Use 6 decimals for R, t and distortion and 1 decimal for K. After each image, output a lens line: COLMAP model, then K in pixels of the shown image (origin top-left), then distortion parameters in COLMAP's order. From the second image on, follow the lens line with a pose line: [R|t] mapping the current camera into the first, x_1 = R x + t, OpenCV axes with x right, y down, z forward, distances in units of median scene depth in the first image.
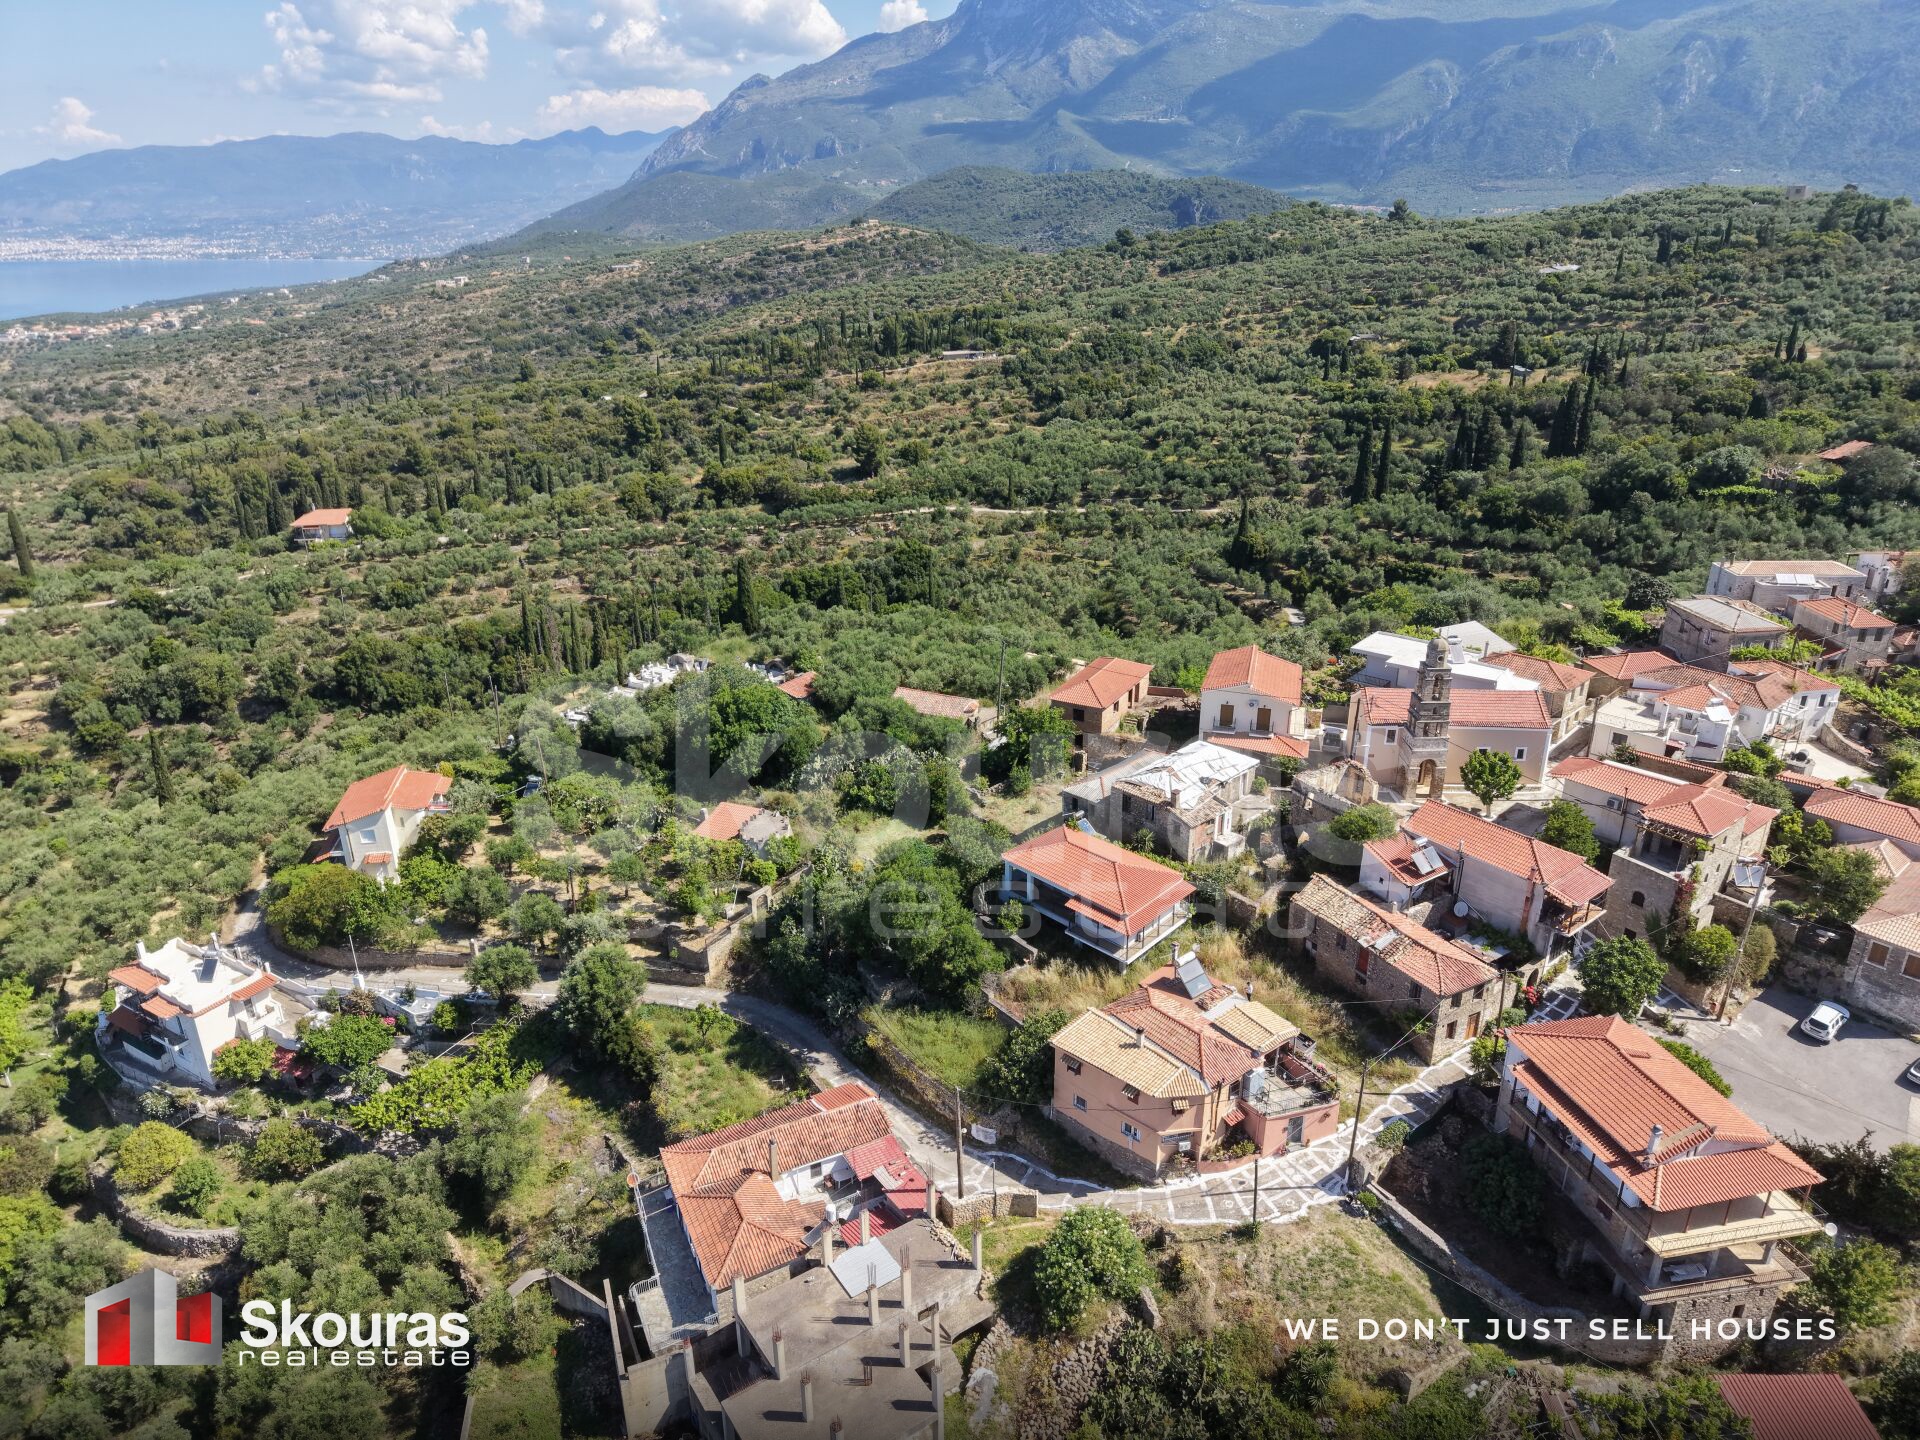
lens RADIAL K [[1274.6, 0, 960.0], [0, 1274.6, 720.0], [0, 0, 1]] dist [0.040514, -0.048132]
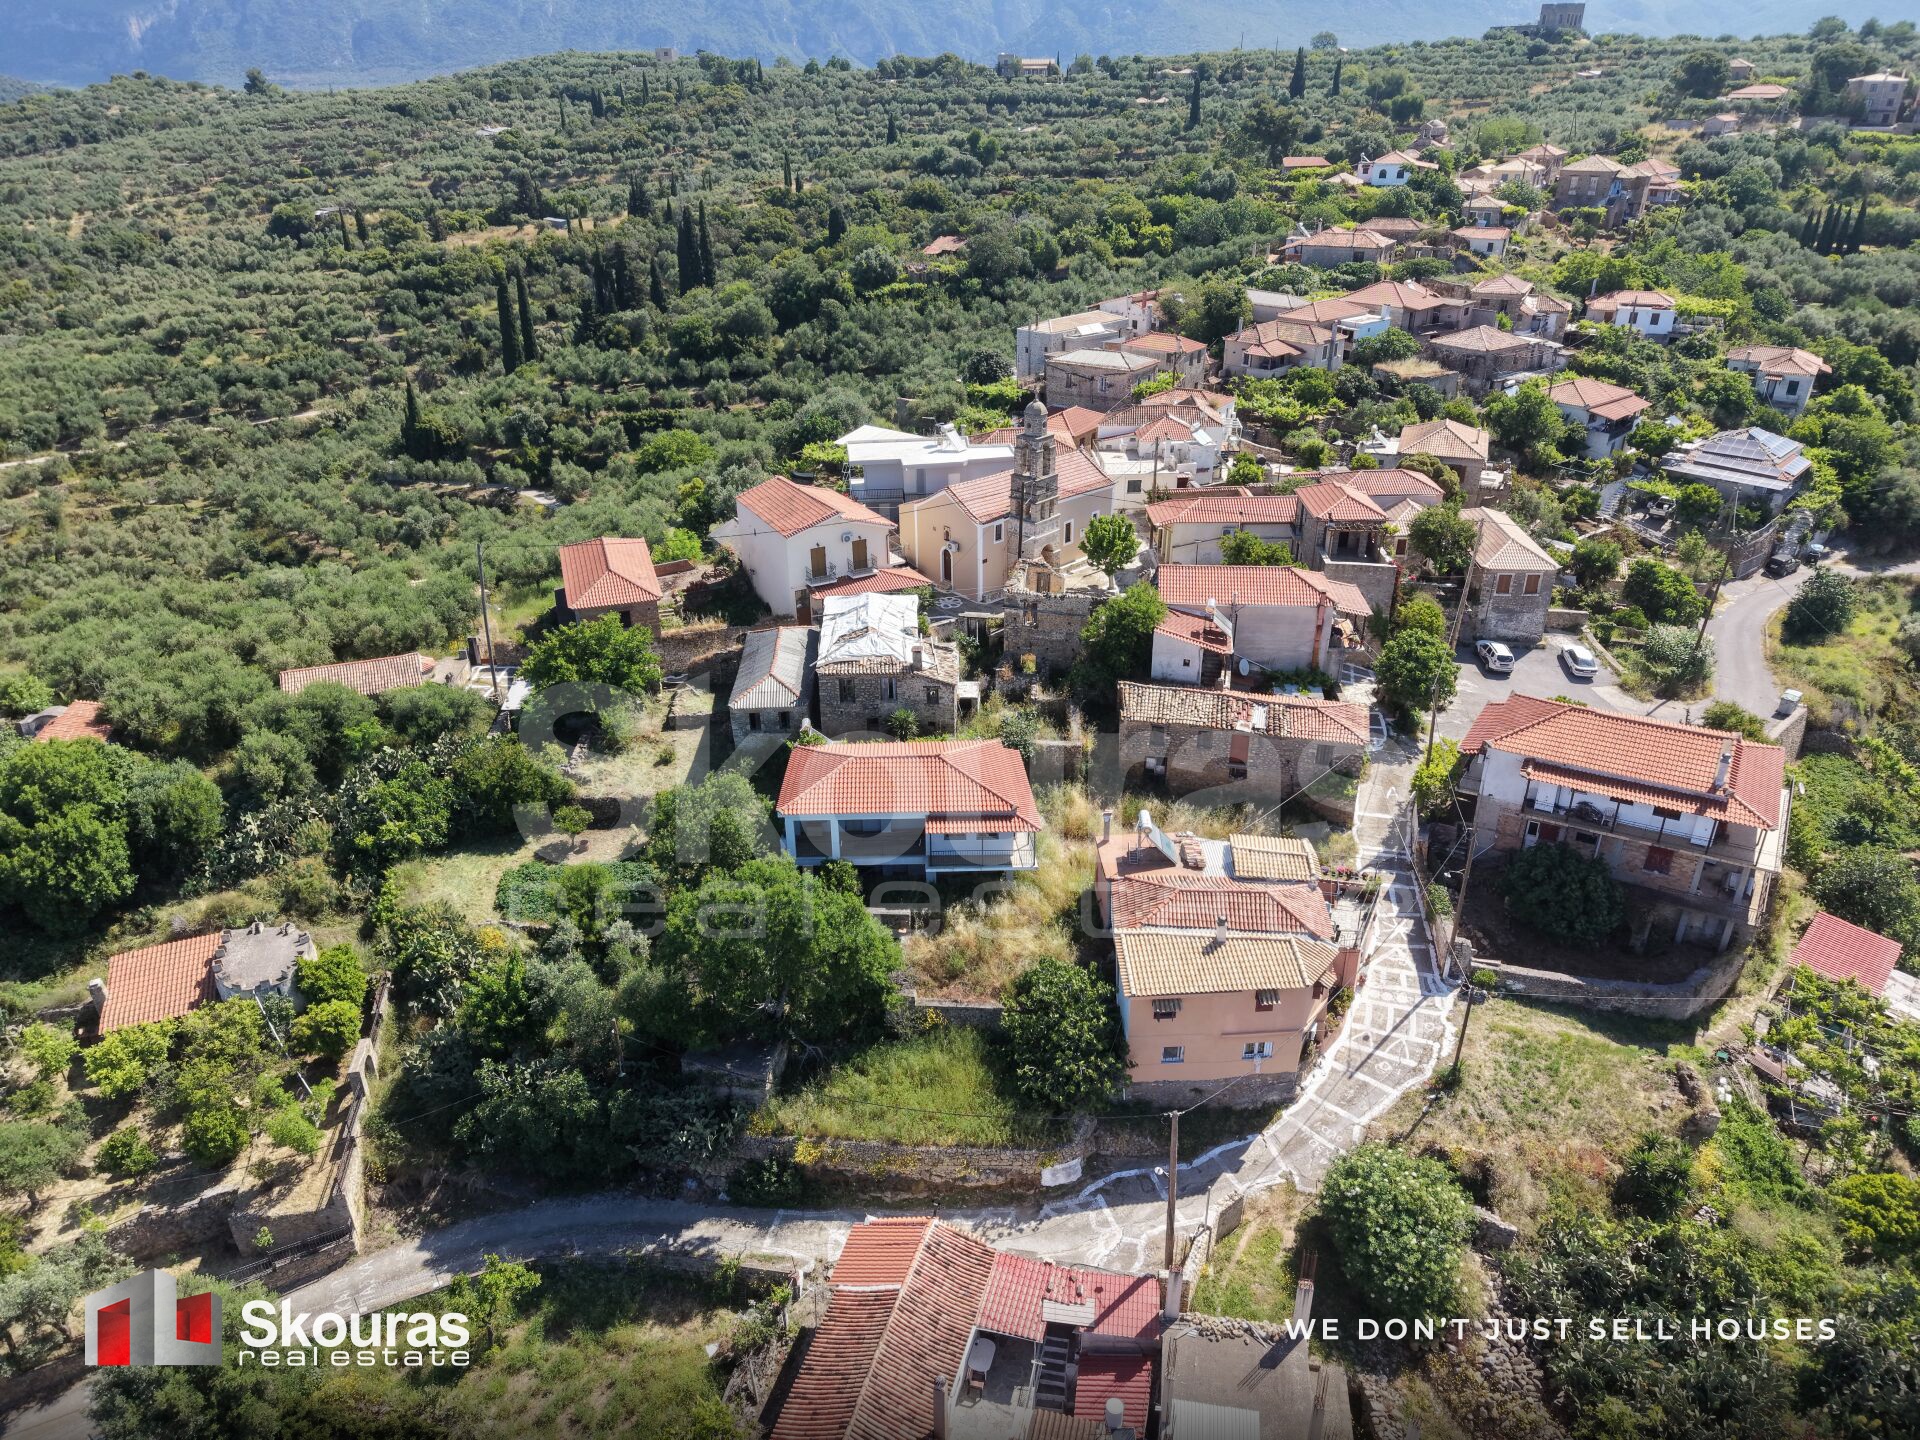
lens RADIAL K [[1274.6, 0, 960.0], [0, 1274.6, 720.0], [0, 0, 1]] dist [0.040514, -0.048132]
pose [[0.685964, -0.324510, 0.651266, -0.109390], [0.281008, 0.943750, 0.174269, -0.009541], [-0.671184, 0.063469, 0.738568, 0.151462]]
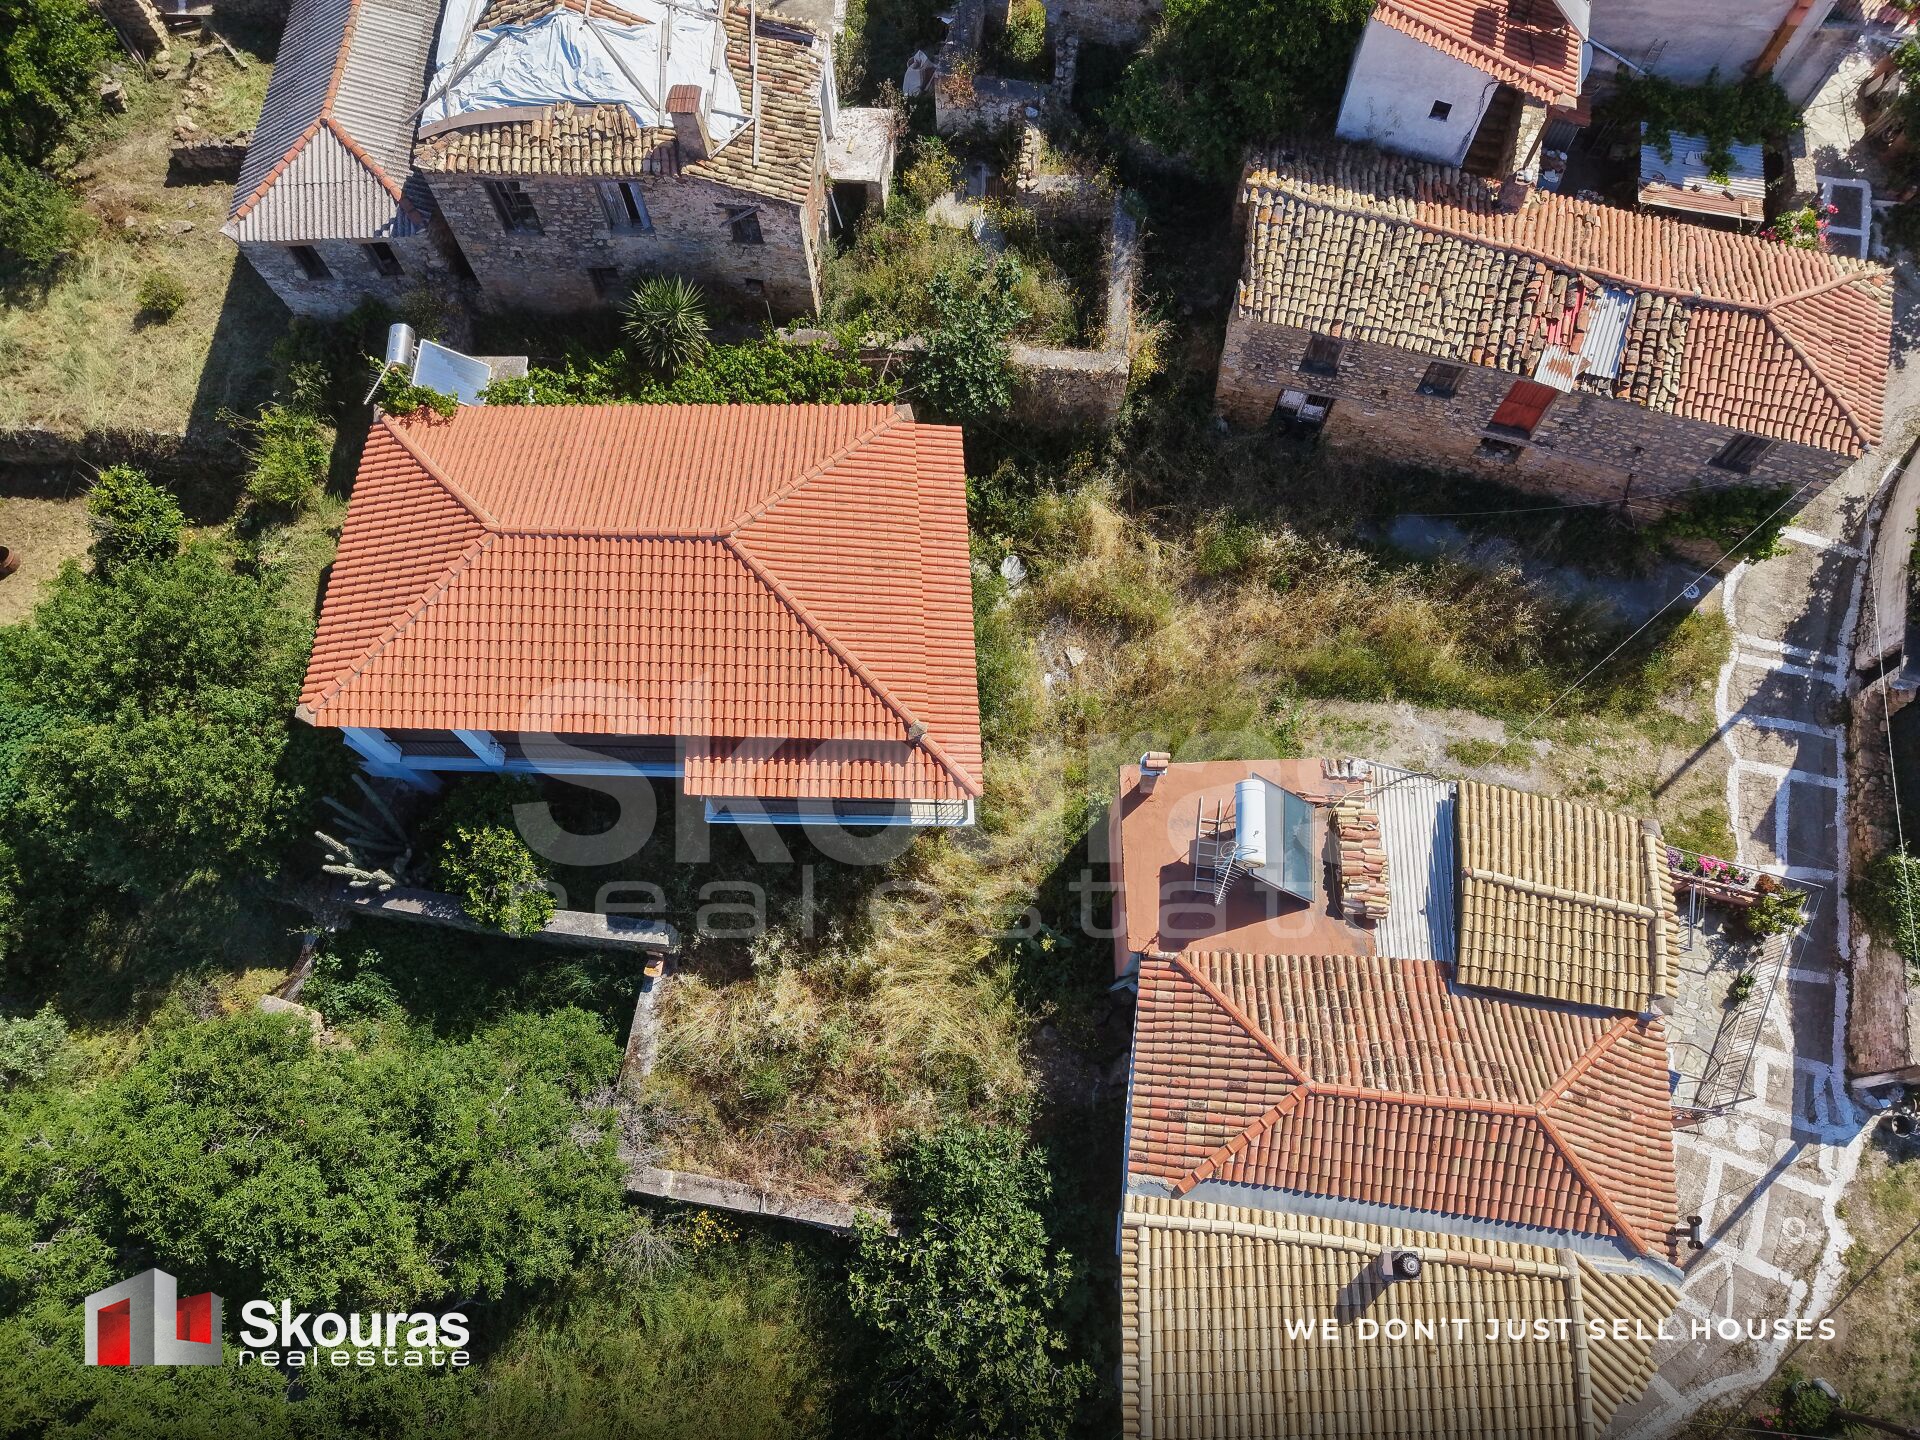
lens RADIAL K [[1274.6, 0, 960.0], [0, 1274.6, 720.0], [0, 0, 1]] dist [0.040514, -0.048132]
pose [[0.717693, -0.648808, 0.252913, 0.023002], [0.272510, 0.595907, 0.755402, -0.017803], [-0.640823, -0.473226, 0.604486, 0.261245]]
